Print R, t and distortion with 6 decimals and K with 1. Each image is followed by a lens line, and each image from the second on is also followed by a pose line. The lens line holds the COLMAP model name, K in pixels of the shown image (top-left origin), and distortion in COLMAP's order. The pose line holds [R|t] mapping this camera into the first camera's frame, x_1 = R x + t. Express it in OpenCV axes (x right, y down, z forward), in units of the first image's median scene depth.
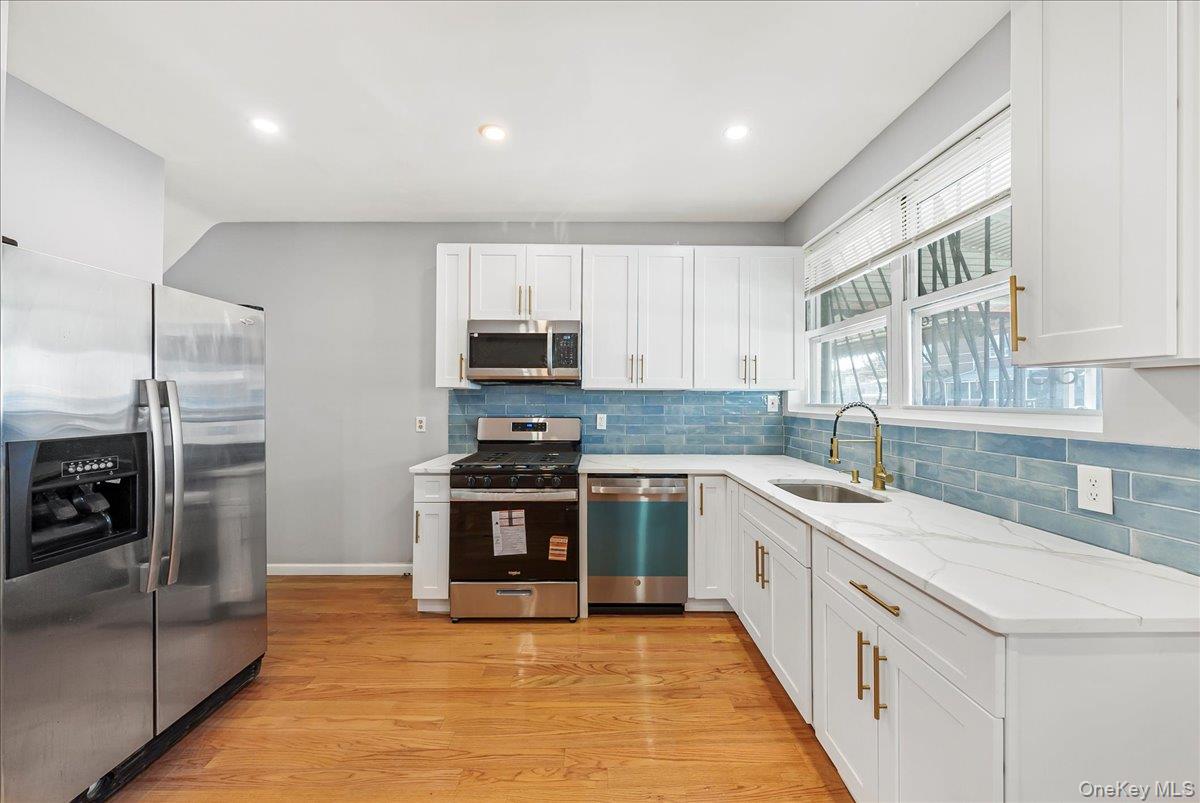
lens RADIAL K [[412.9, 0, 597.5], [0, 412.9, 398.0], [0, 0, 1]] dist [-0.005300, 0.000995]
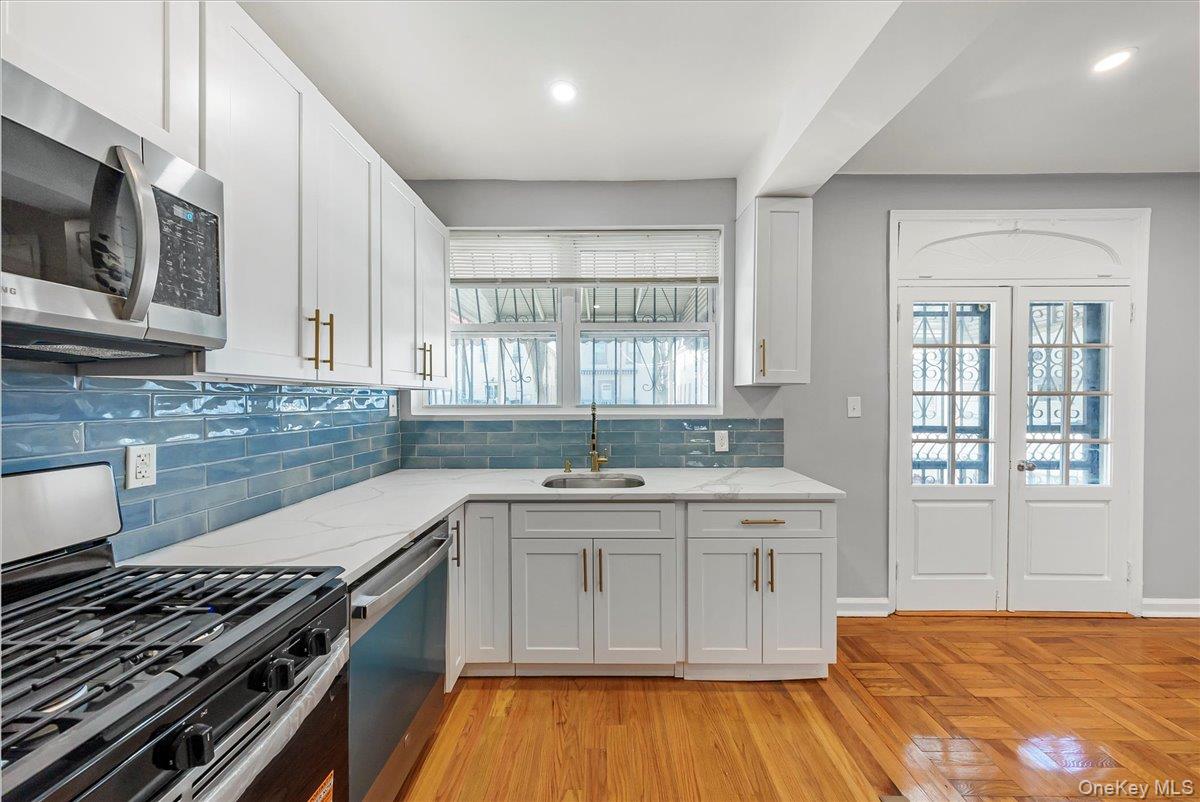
lens RADIAL K [[412.9, 0, 596.6], [0, 412.9, 403.0], [0, 0, 1]] dist [-0.005300, 0.000995]
pose [[0.010520, -0.014726, 0.999836, -0.516800], [0.000348, 0.999892, 0.014723, -0.004828], [-0.999945, 0.000193, 0.010524, 0.884998]]
